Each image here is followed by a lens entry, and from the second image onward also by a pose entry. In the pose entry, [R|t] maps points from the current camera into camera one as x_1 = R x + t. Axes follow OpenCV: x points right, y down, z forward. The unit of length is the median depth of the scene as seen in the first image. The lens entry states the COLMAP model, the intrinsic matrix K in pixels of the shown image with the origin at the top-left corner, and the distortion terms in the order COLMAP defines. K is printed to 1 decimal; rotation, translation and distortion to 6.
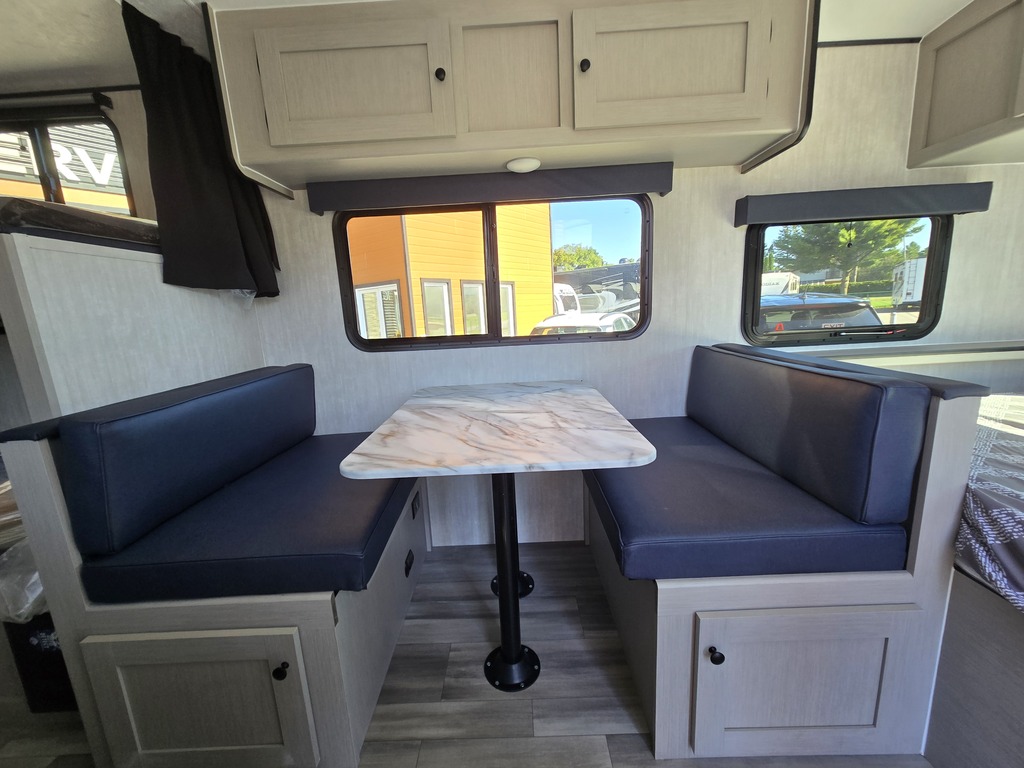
lens RADIAL K [[419.5, 0, 510.9], [0, 419.5, 392.0], [0, 0, 1]] dist [-0.001176, -0.000198]
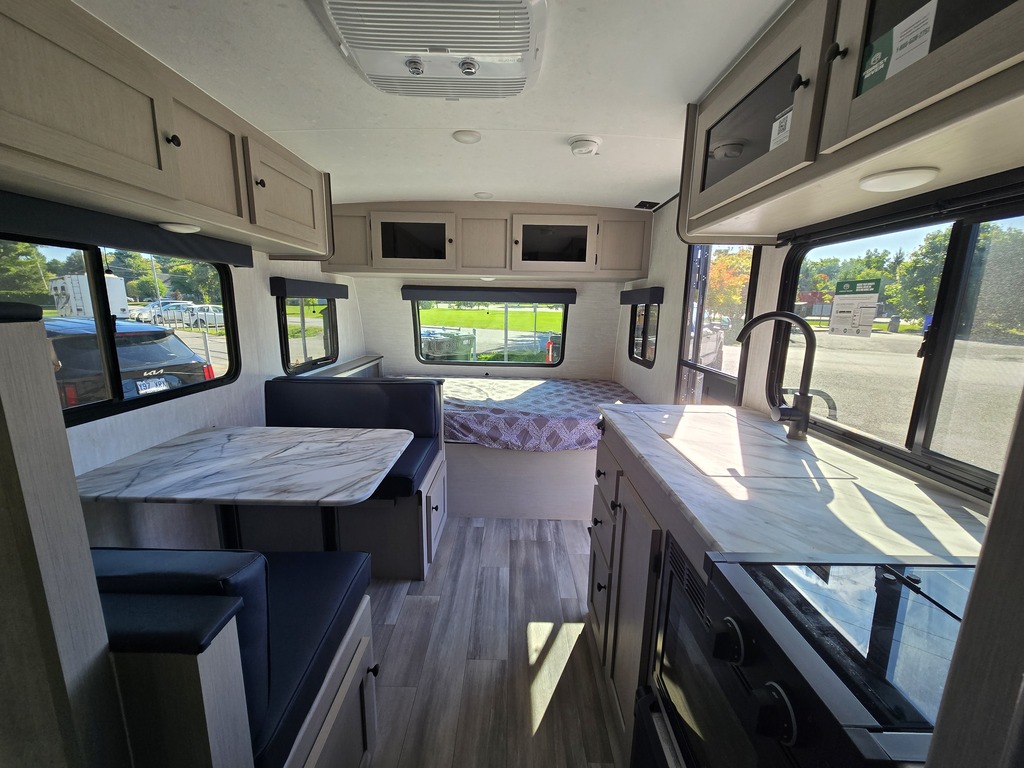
lens RADIAL K [[419.5, 0, 510.9], [0, 419.5, 392.0], [0, 0, 1]] dist [-0.001176, -0.000198]
pose [[-0.004628, -0.151063, 0.988513, -1.191697], [0.182329, 0.971826, 0.149366, -0.182480], [-0.983227, 0.180926, 0.023045, 0.299228]]
